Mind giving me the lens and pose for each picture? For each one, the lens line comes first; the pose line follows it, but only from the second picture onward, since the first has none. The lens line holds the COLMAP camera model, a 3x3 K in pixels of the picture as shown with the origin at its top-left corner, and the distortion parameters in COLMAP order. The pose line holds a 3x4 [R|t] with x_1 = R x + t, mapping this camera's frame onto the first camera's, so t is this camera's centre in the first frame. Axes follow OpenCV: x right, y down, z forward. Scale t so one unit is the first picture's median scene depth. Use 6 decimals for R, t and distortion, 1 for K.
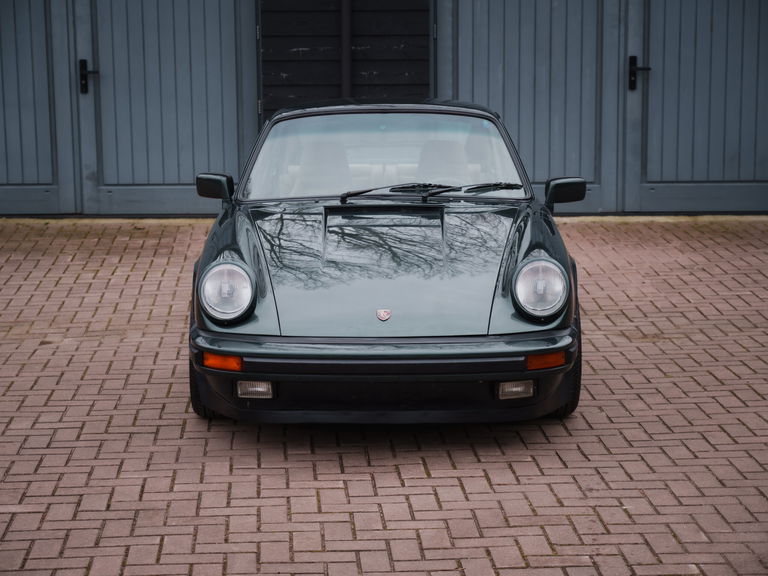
lens RADIAL K [[1850.4, 0, 396.8], [0, 1850.4, 265.6], [0, 0, 1]] dist [0.101835, 0.000000]
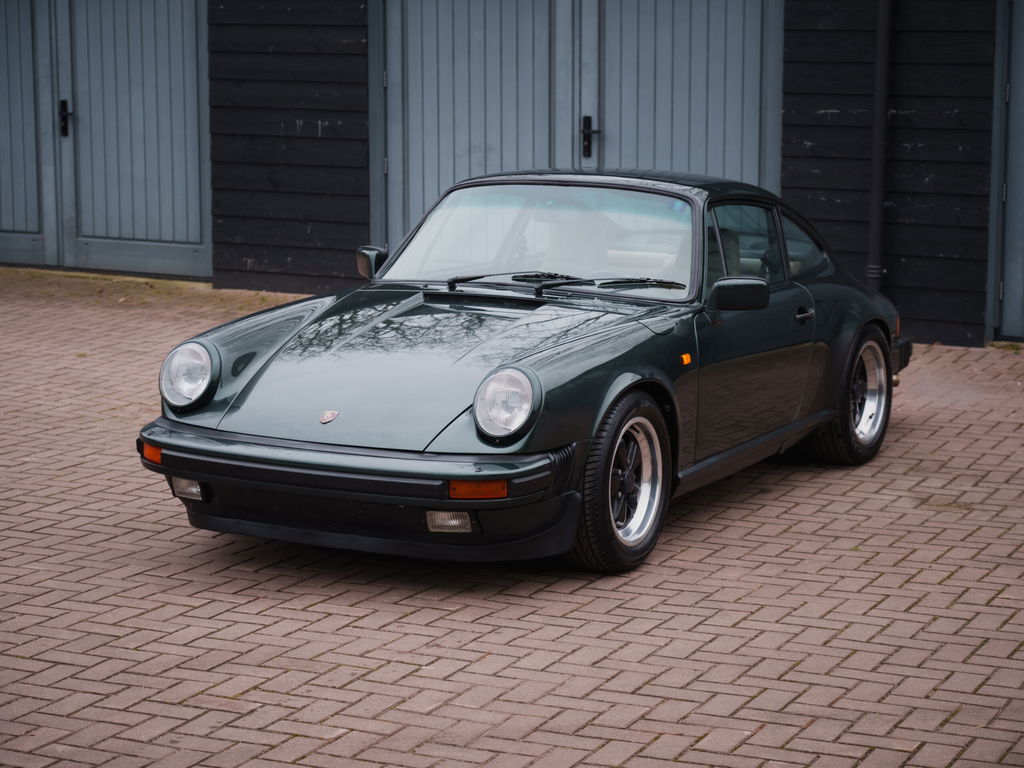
lens RADIAL K [[2467.2, 0, 514.8], [0, 2467.2, 404.1], [0, 0, 1]] dist [0.101835, 0.000000]
pose [[0.879580, 0.089182, -0.467316, 0.587359], [-0.088968, 0.995779, 0.022579, -0.011828], [0.467357, 0.021717, 0.883802, 0.049783]]
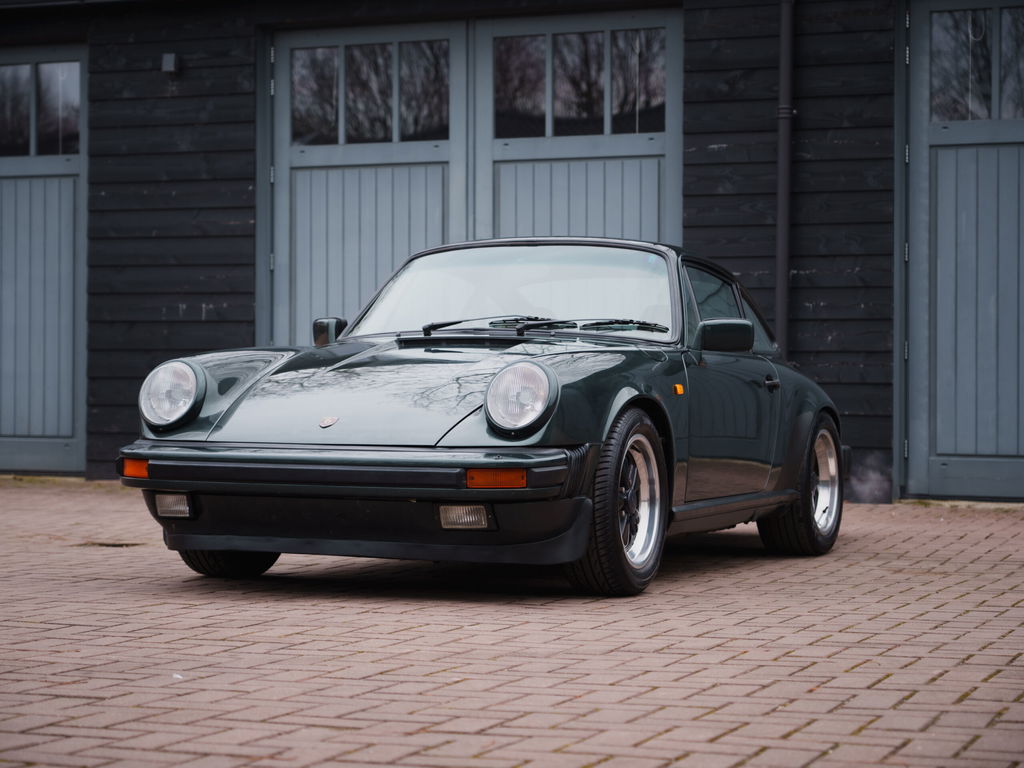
lens RADIAL K [[2467.2, 0, 512.5], [0, 2467.2, 384.5], [0, 0, 1]] dist [0.101835, 0.000000]
pose [[0.921586, 0.015187, -0.387877, 0.480980], [-0.078798, 0.985749, -0.148626, 0.163062], [0.380092, 0.167536, 0.909649, 0.050821]]
